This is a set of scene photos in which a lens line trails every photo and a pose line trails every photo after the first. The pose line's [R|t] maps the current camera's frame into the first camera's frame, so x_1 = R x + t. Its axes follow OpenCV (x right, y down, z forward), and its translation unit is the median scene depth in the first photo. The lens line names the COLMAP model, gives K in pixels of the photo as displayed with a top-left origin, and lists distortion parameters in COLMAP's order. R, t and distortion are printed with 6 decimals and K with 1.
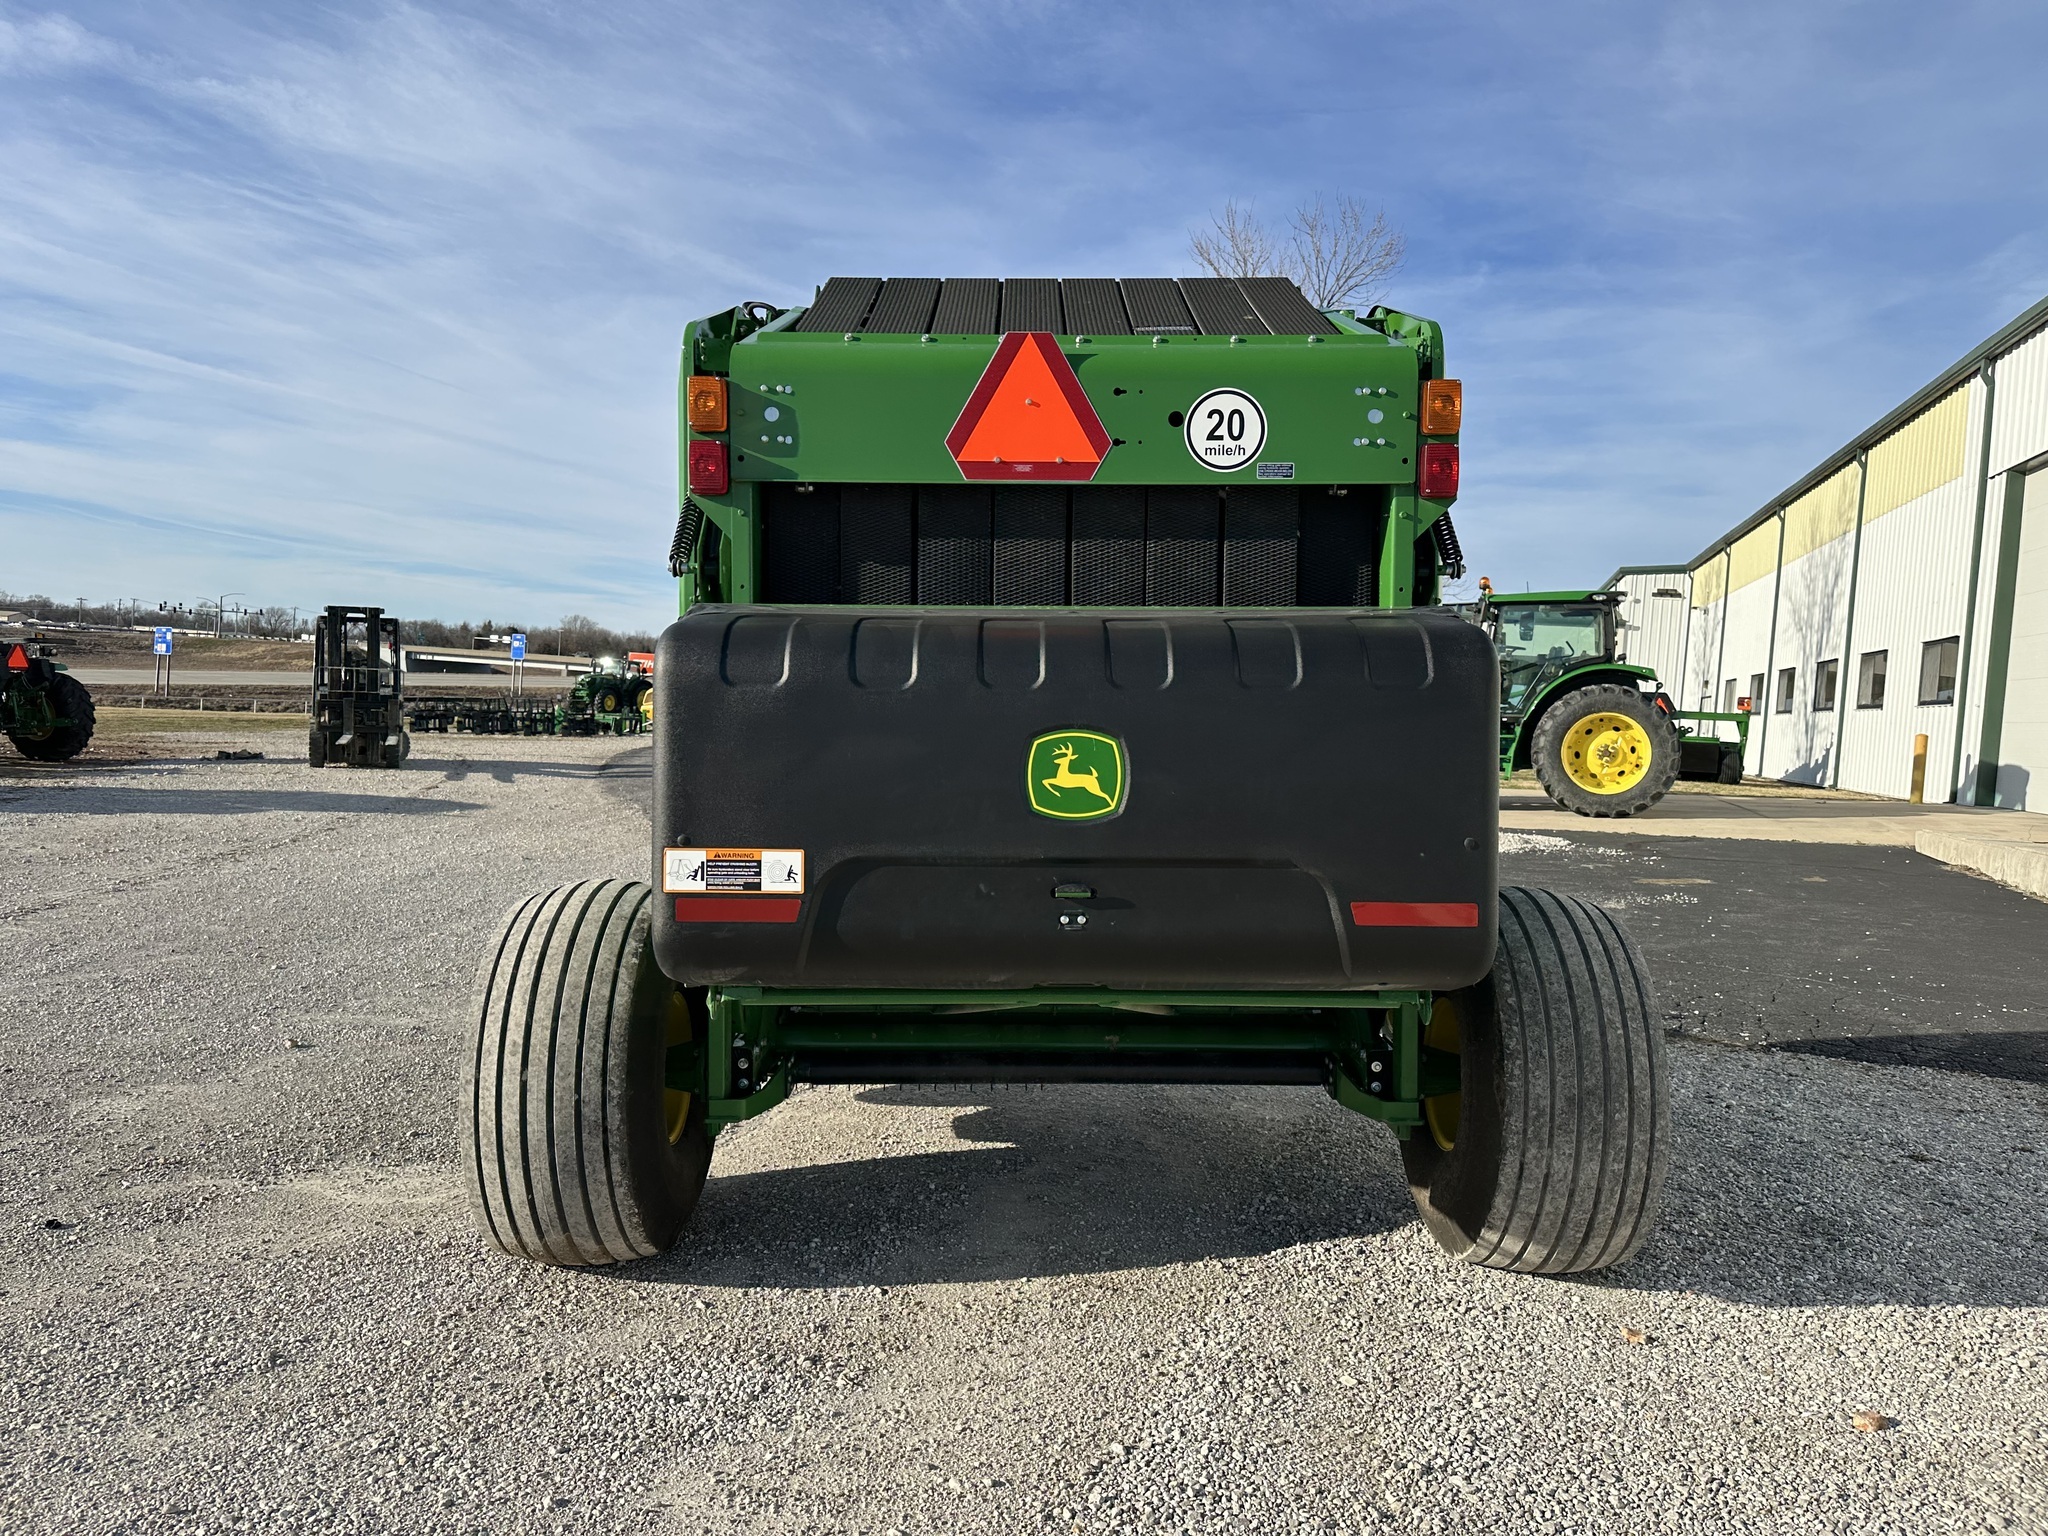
lens RADIAL K [[1445.4, 0, 1031.3], [0, 1445.4, 748.3], [0, 0, 1]] dist [0.071631, -0.156074]
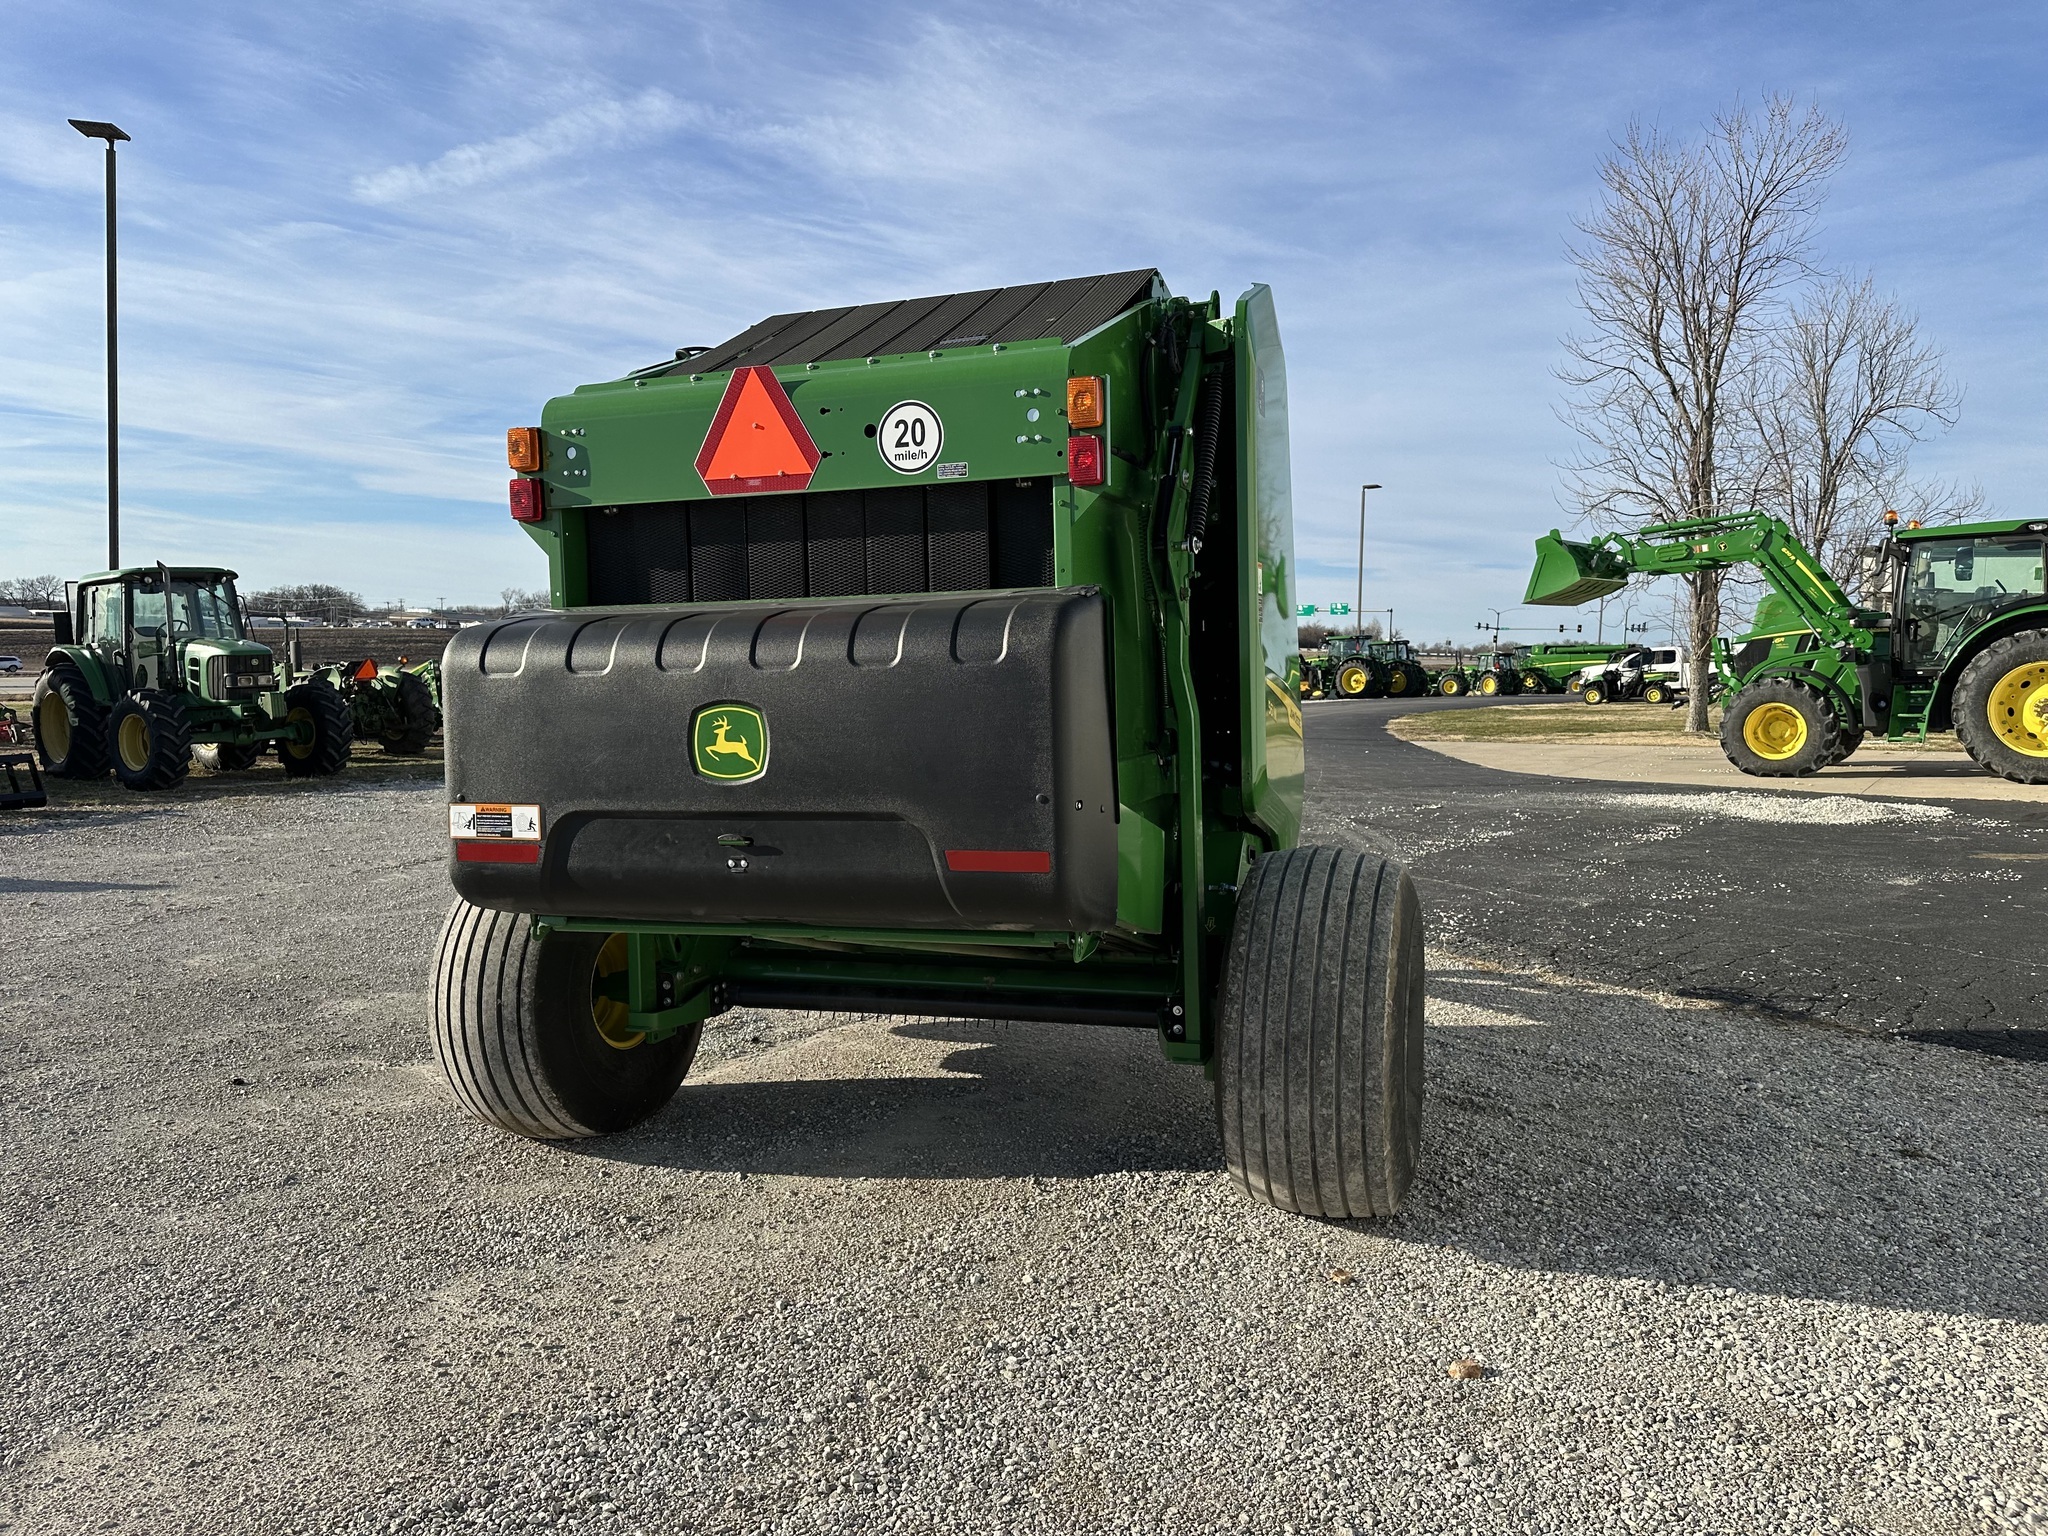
lens RADIAL K [[1457.5, 0, 1042.7], [0, 1457.5, 760.6], [0, 0, 1]] dist [0.053235, -0.072897]
pose [[0.945293, -0.010287, -0.326061, 0.556394], [0.019097, 0.999534, 0.023830, 0.007659], [0.325664, -0.028753, 0.945048, -0.050274]]
